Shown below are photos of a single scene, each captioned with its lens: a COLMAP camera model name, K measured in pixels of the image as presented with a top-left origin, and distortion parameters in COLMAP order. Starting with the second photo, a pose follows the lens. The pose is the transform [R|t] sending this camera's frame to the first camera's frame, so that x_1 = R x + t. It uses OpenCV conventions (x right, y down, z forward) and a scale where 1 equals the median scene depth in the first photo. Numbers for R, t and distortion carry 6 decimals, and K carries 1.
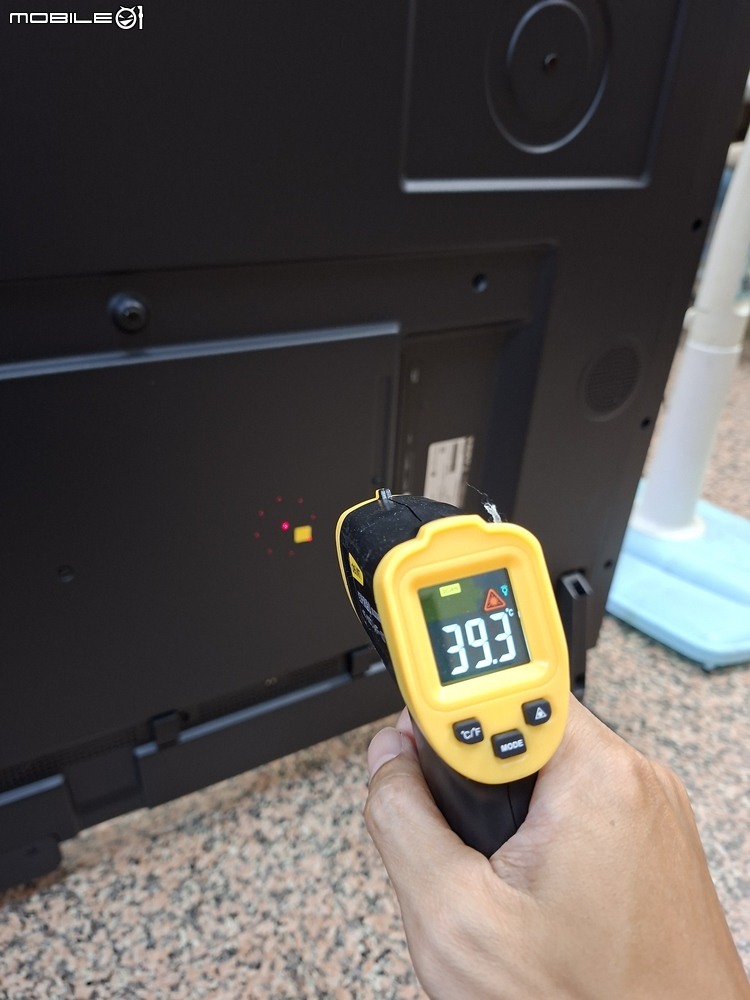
lens RADIAL K [[678.6, 0, 358.2], [0, 678.6, 498.8], [0, 0, 1]] dist [0.002119, -0.003999]
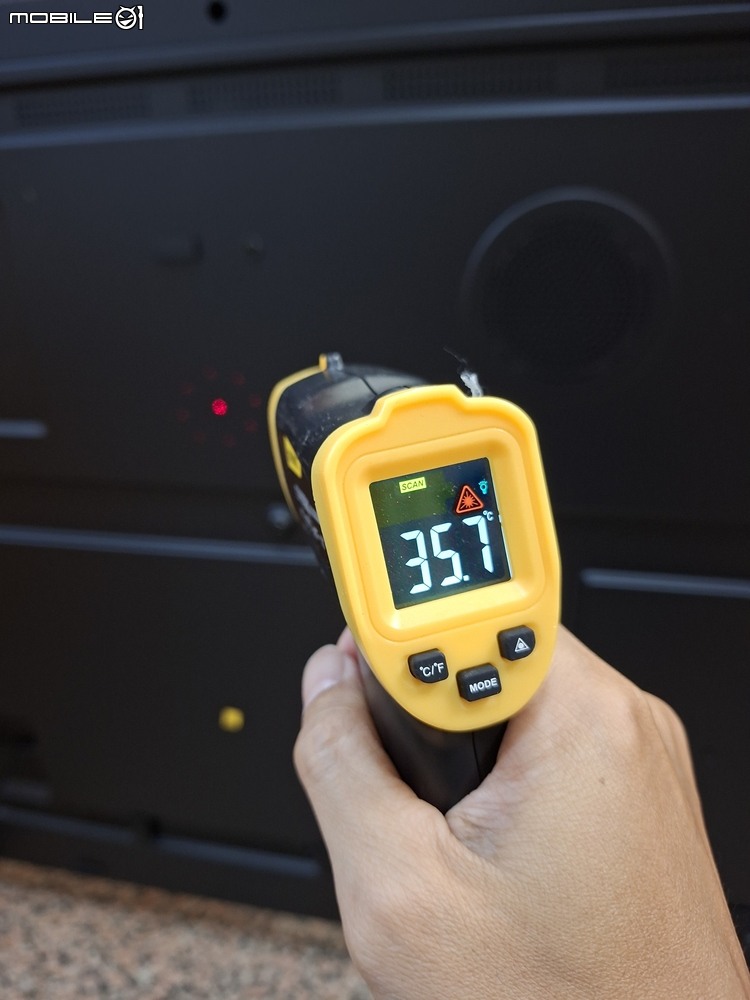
lens RADIAL K [[678.6, 0, 358.2], [0, 678.6, 498.8], [0, 0, 1]] dist [0.002119, -0.003999]
pose [[0.997376, 0.025410, 0.067788, 0.024904], [-0.035040, 0.988826, 0.144895, 0.043499], [-0.063348, -0.146890, 0.987122, 0.262756]]
